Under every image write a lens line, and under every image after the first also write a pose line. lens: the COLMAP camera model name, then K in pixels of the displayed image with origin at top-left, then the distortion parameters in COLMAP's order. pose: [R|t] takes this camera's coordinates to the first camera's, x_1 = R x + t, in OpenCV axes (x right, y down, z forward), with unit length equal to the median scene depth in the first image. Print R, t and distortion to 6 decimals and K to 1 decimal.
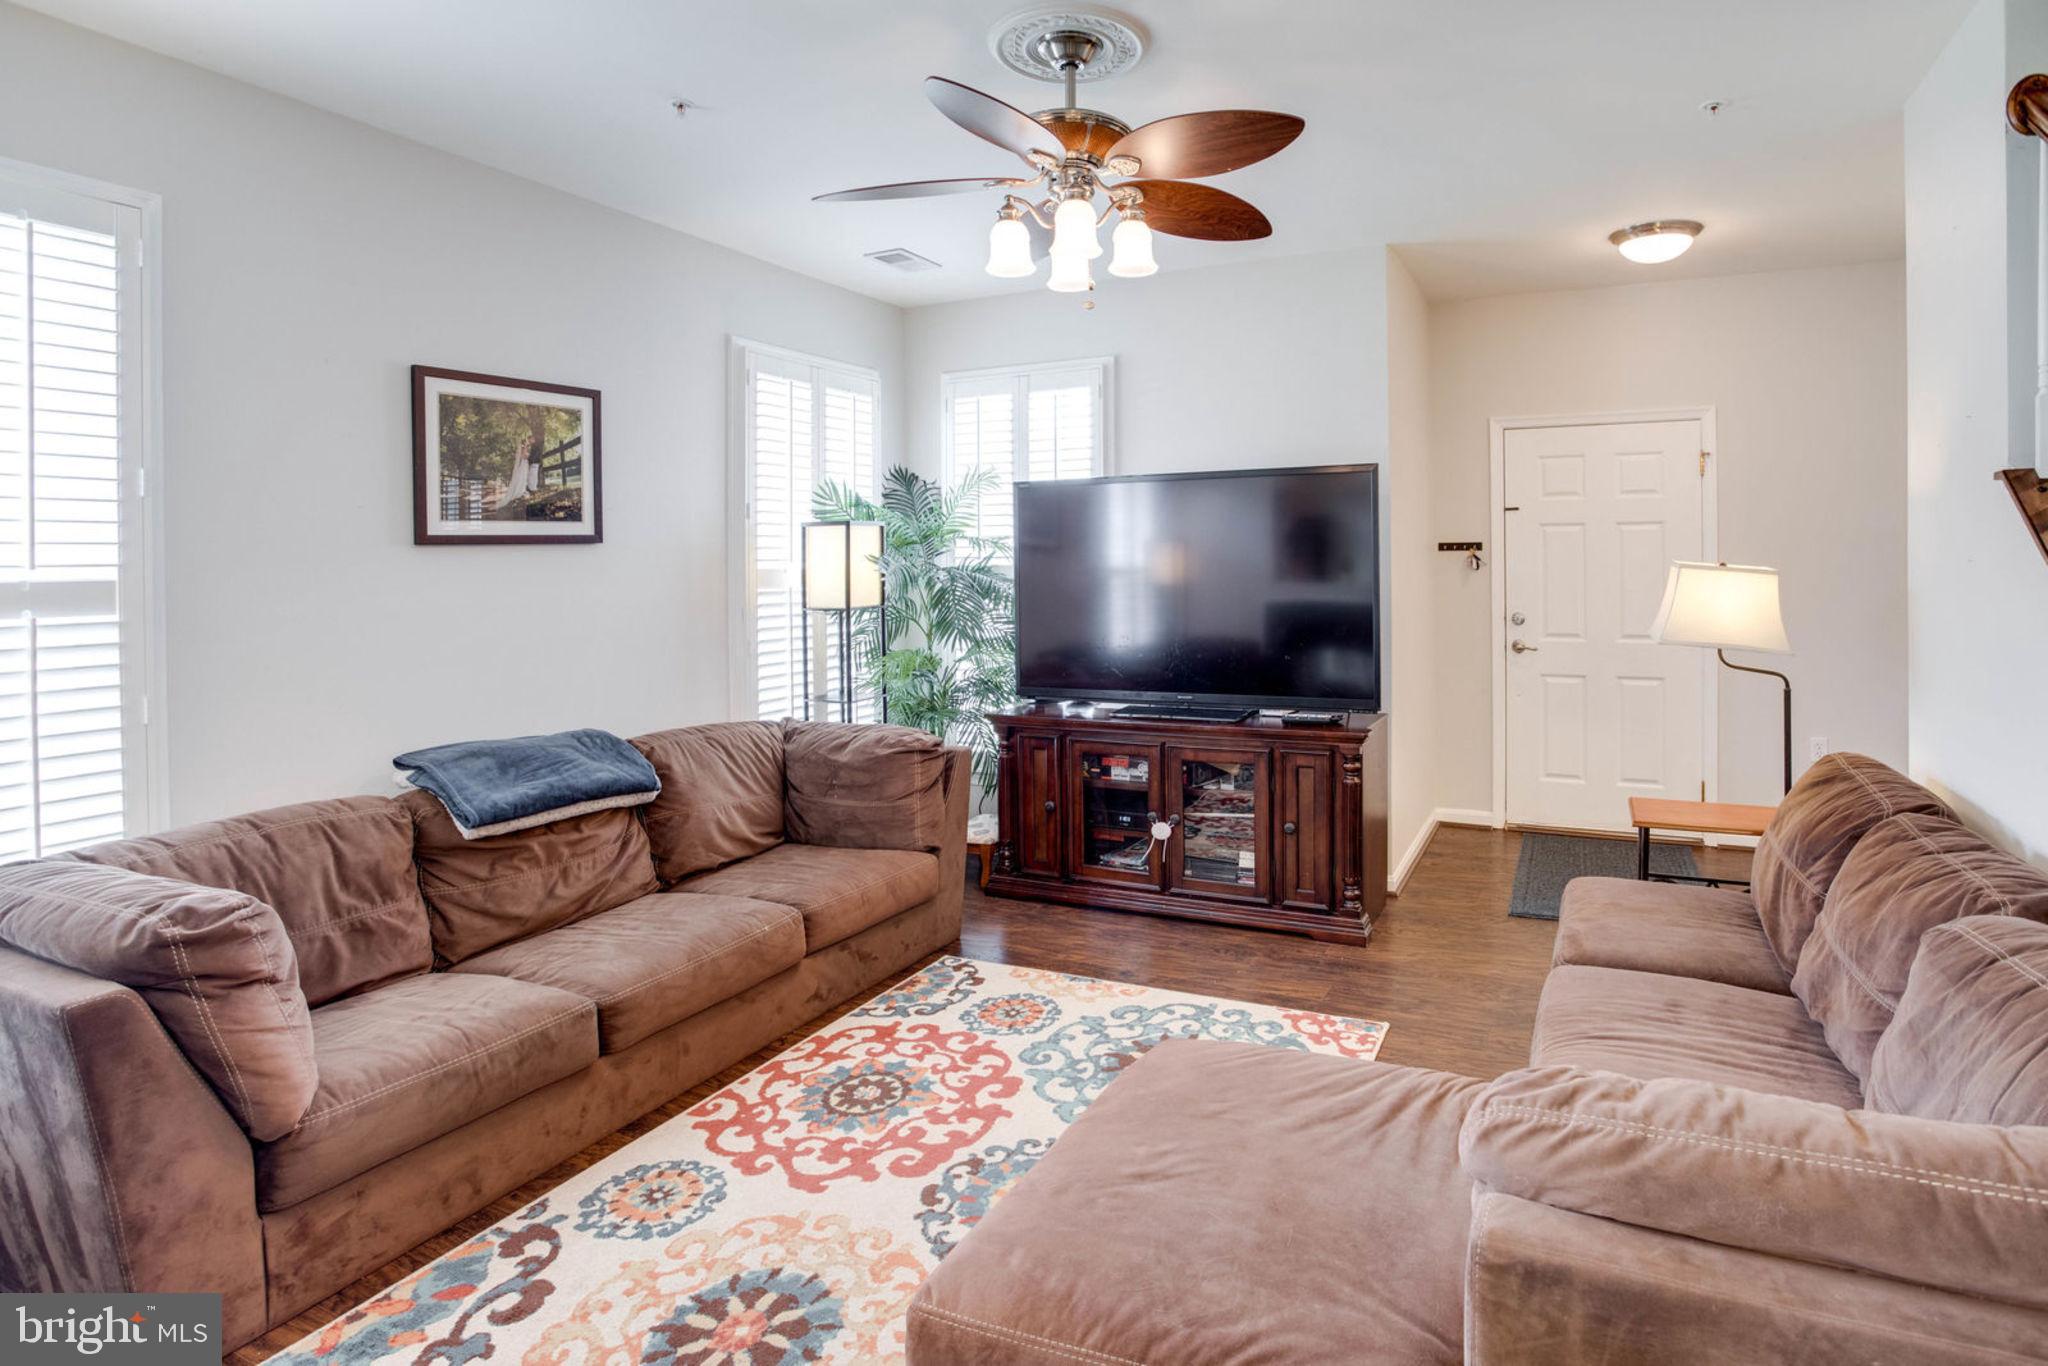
lens RADIAL K [[1037.8, 0, 1172.7], [0, 1037.8, 564.1], [0, 0, 1]] dist [-0.017654, 0.001755]
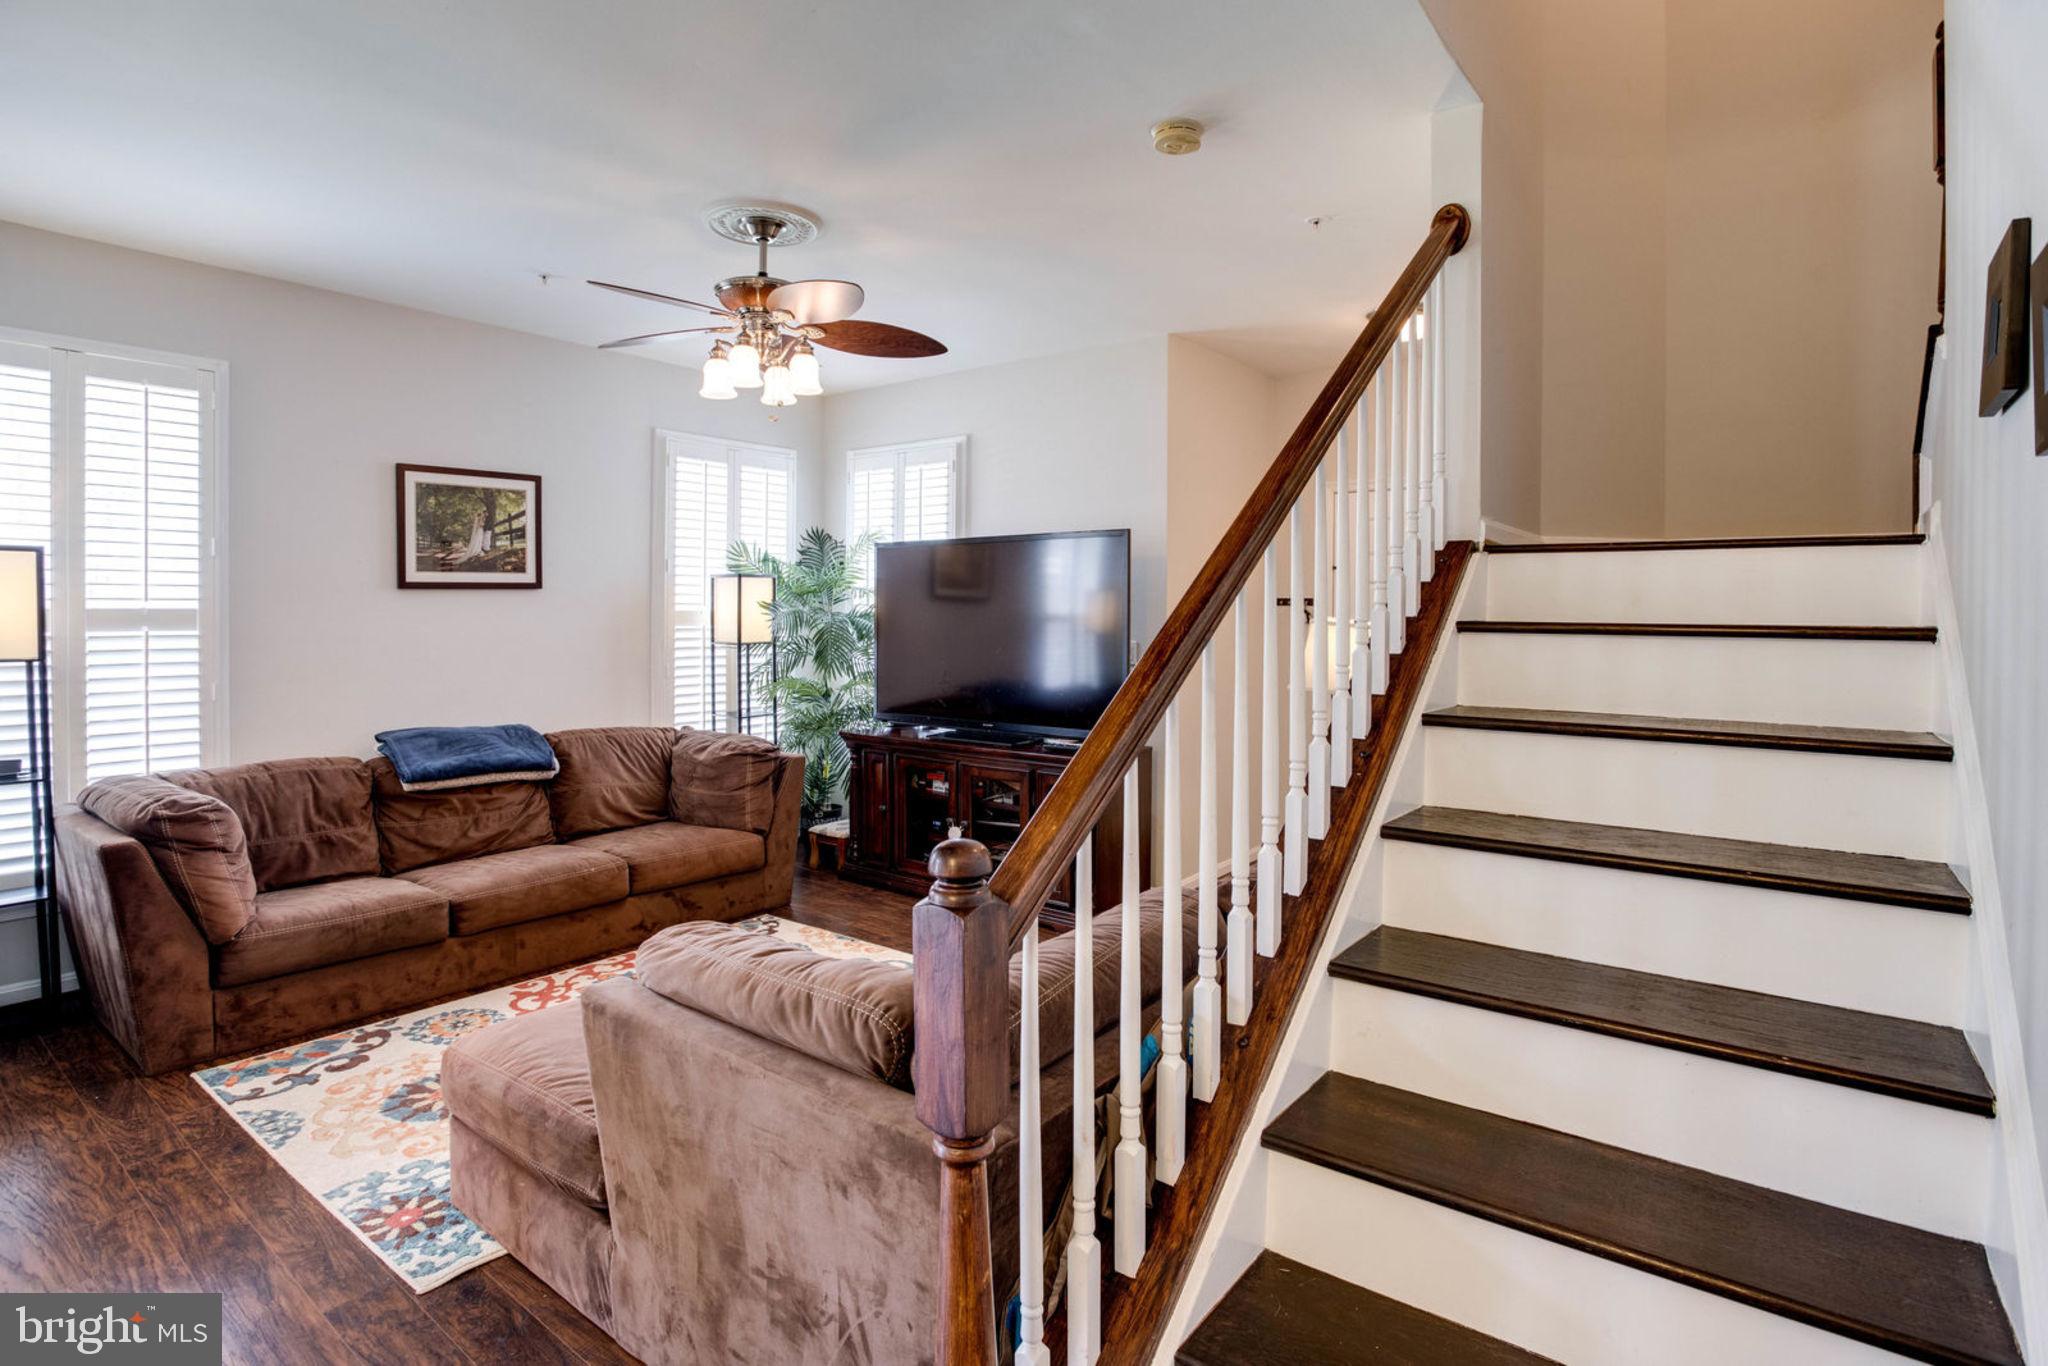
lens RADIAL K [[1037.8, 0, 1062.7], [0, 1037.8, 622.8], [0, 0, 1]] dist [-0.017654, 0.001755]
pose [[0.972345, 0.020200, -0.232674, 0.449560], [-0.018146, 0.999775, 0.010963, -0.003241], [0.232844, -0.006438, 0.972493, -0.164821]]
